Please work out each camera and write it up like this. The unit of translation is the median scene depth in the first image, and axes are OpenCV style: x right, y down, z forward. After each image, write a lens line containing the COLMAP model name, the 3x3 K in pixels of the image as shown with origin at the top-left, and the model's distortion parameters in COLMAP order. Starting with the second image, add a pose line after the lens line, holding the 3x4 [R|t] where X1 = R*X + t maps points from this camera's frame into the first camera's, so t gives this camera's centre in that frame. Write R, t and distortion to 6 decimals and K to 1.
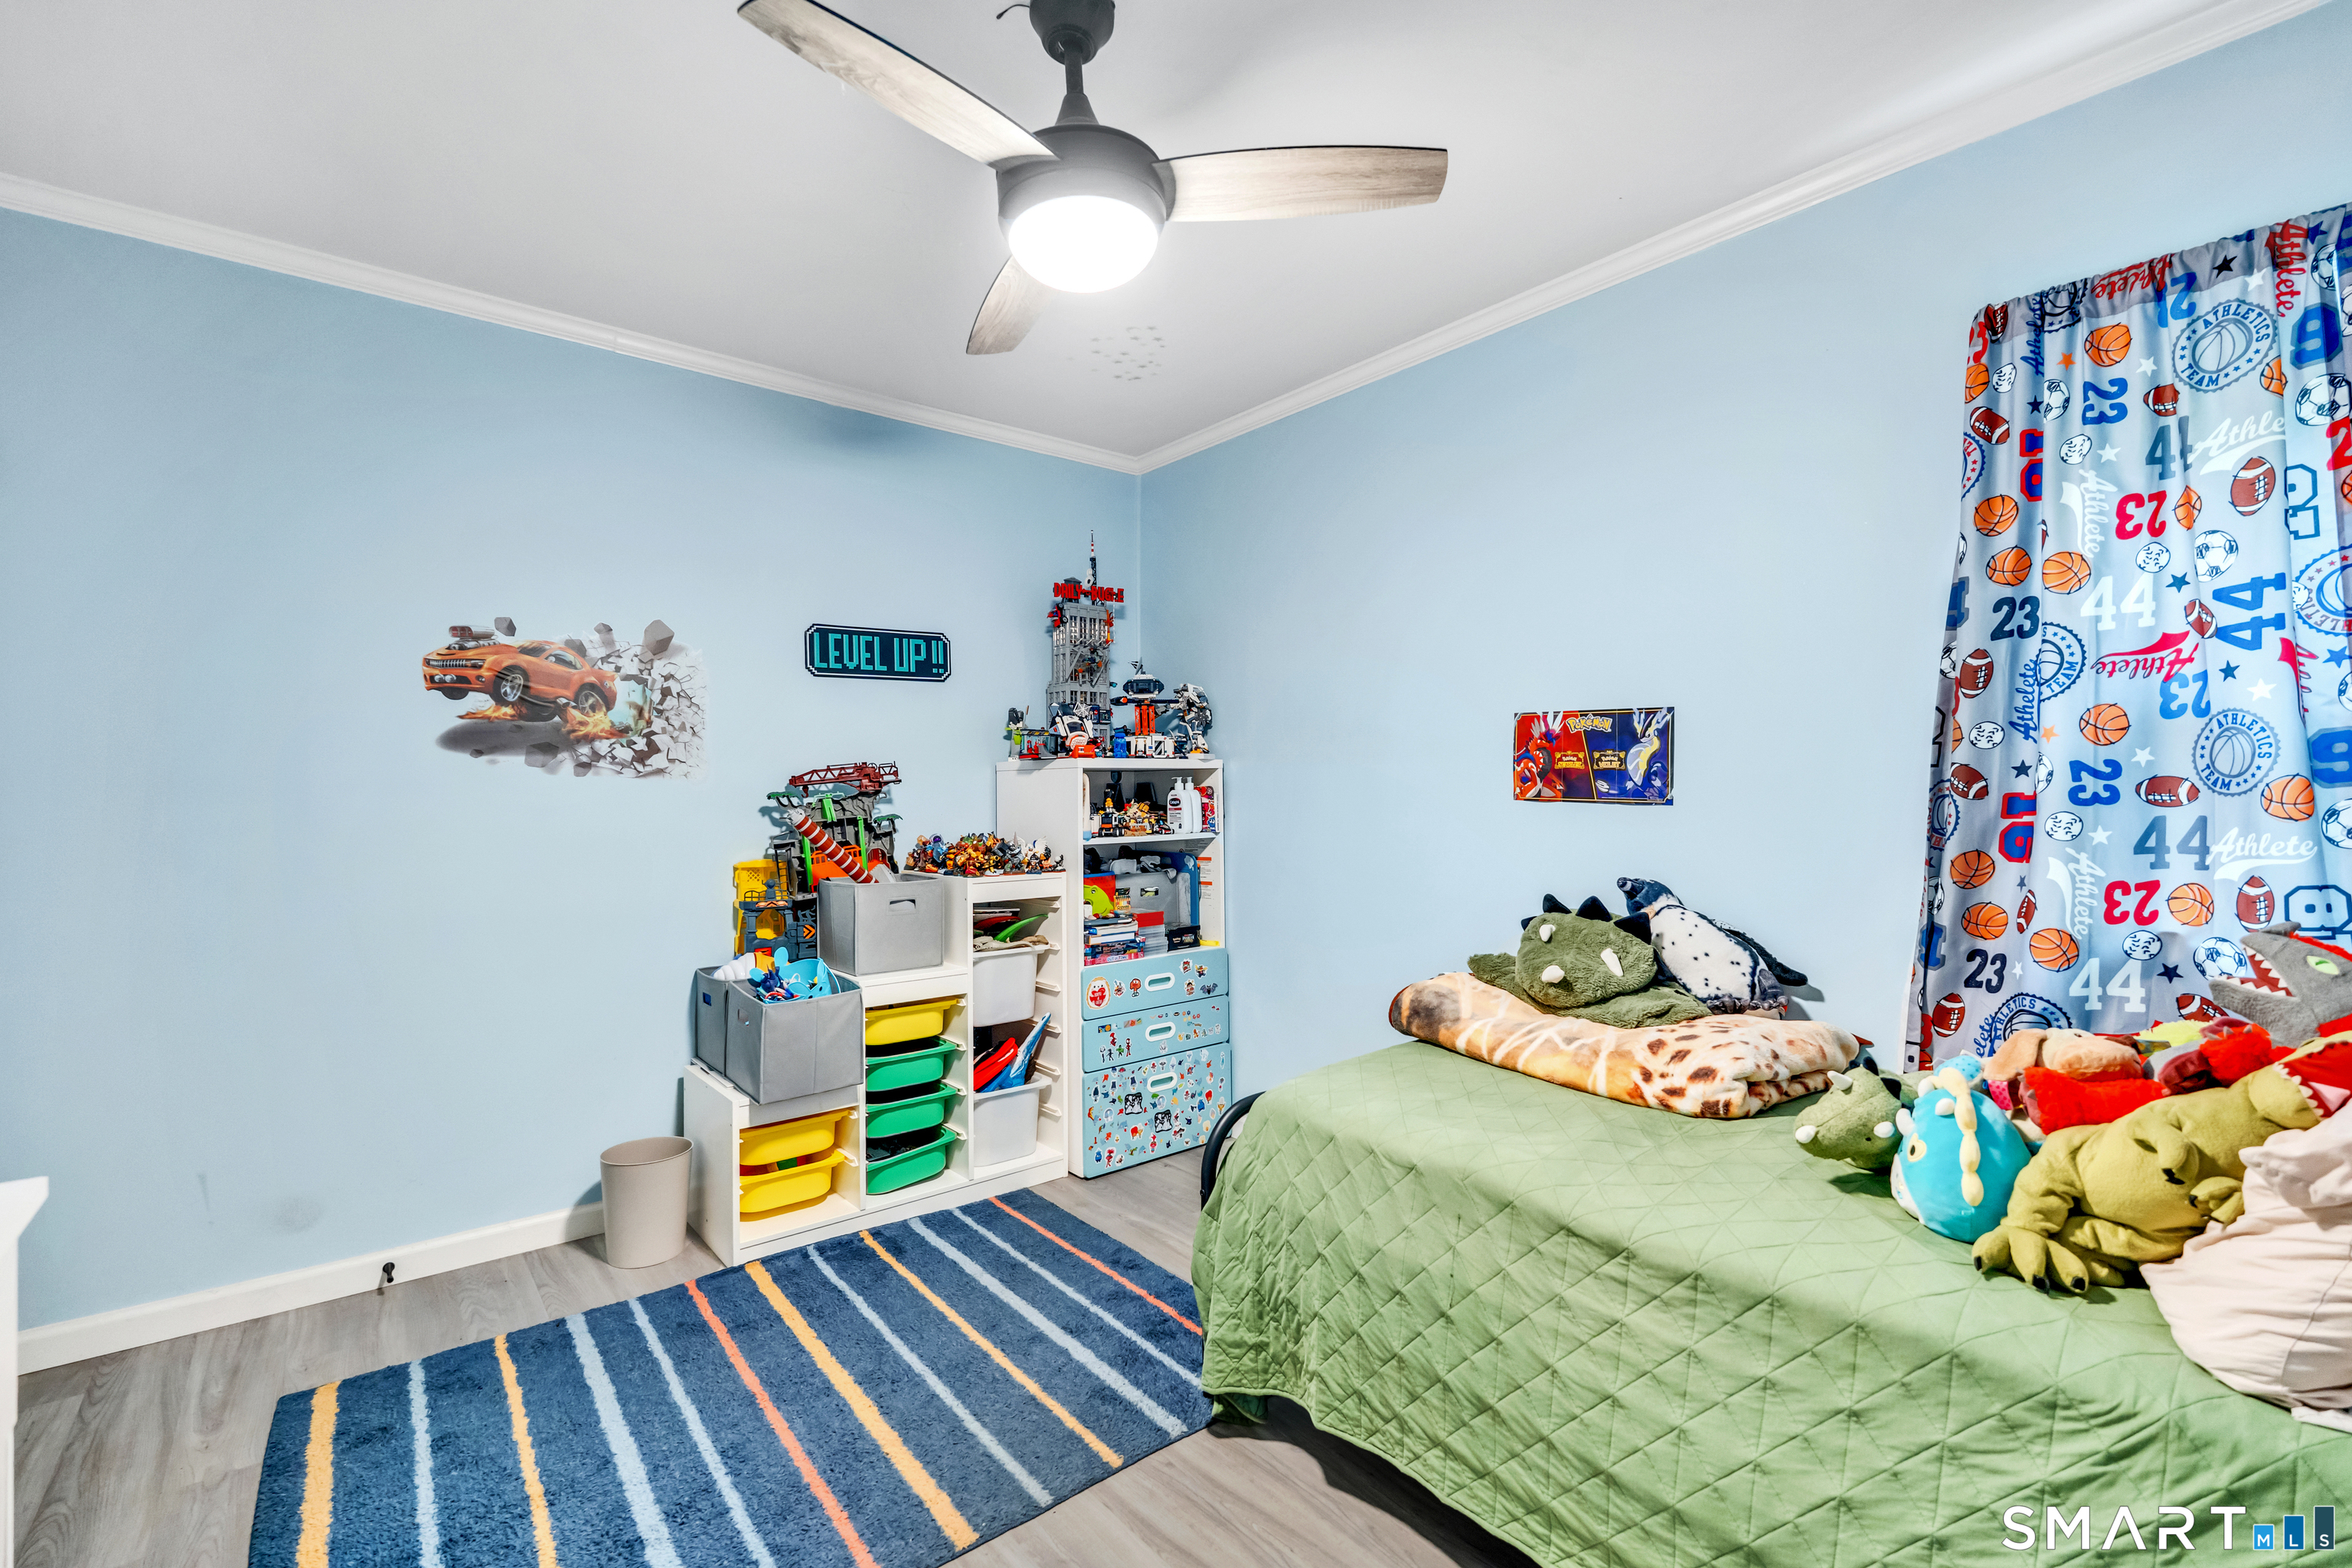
lens RADIAL K [[1026.4, 0, 1192.3], [0, 1026.4, 783.0], [0, 0, 1]] dist [-0.004566, 0.000014]
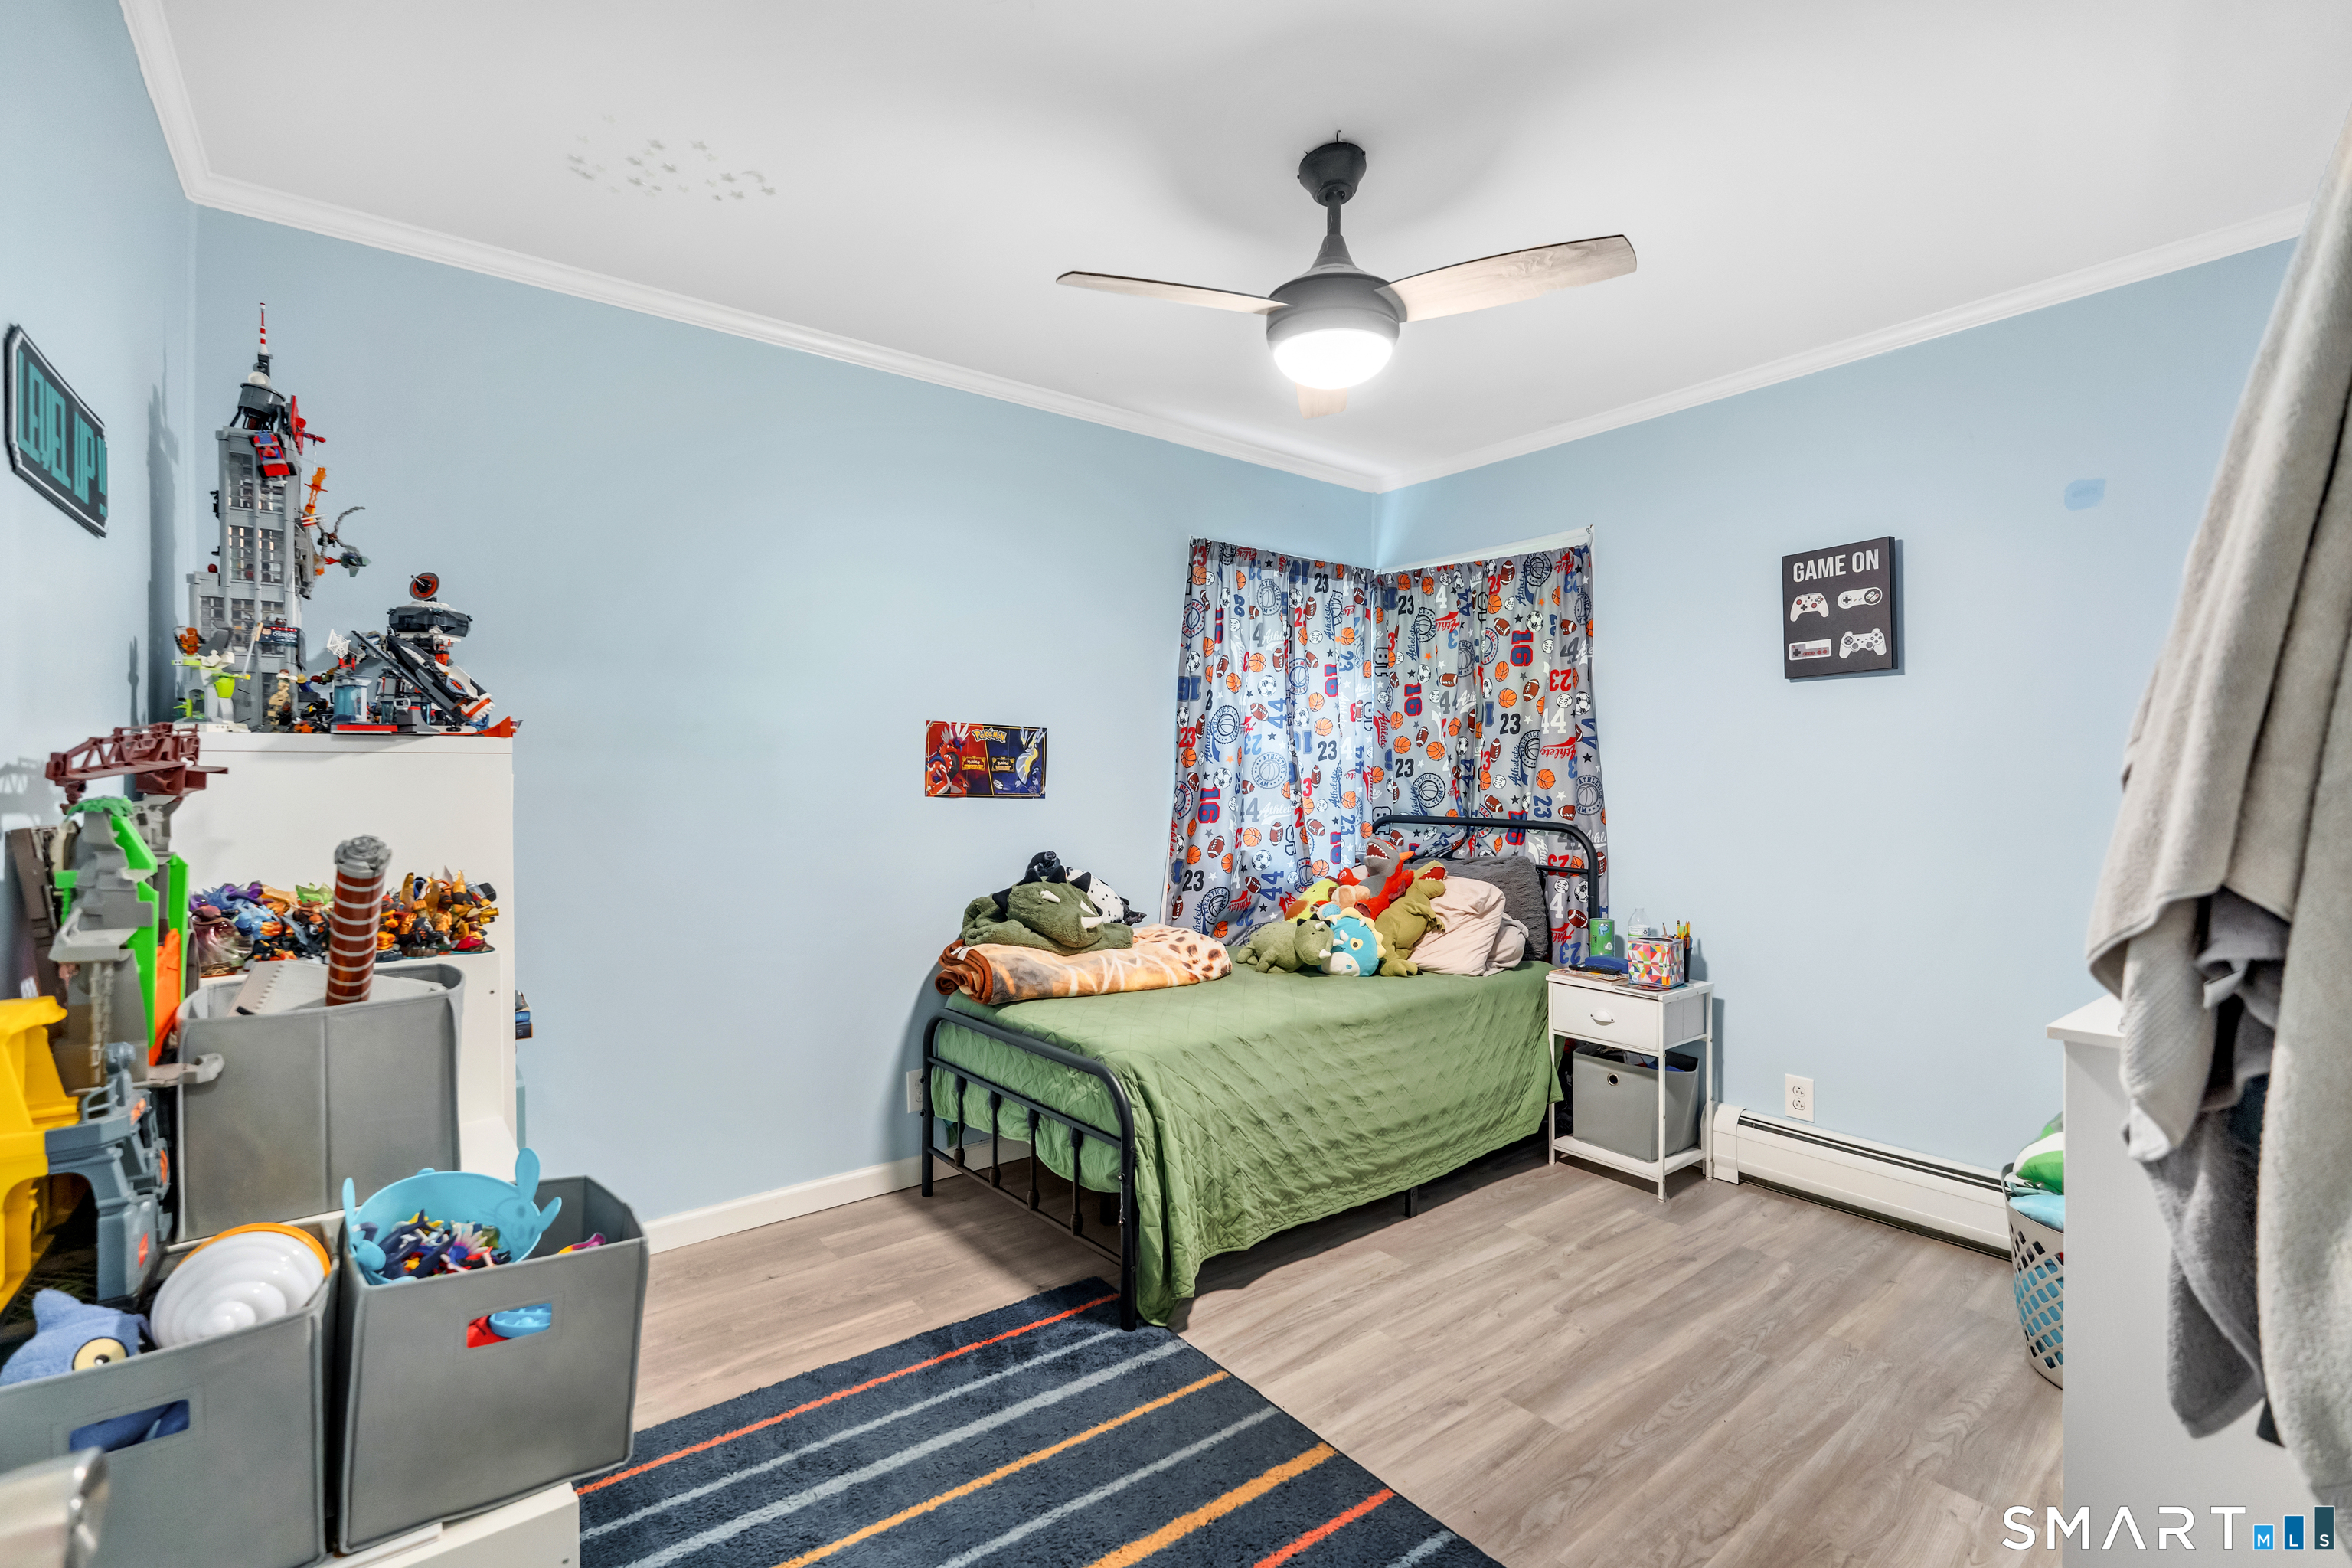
lens RADIAL K [[1026.4, 0, 1180.9], [0, 1026.4, 785.8], [0, 0, 1]] dist [-0.004566, 0.000014]
pose [[0.035093, -0.001033, 0.999384, -0.919954], [-0.003903, 0.999992, 0.001171, 0.002436], [-0.999376, -0.003942, 0.035088, 0.760005]]
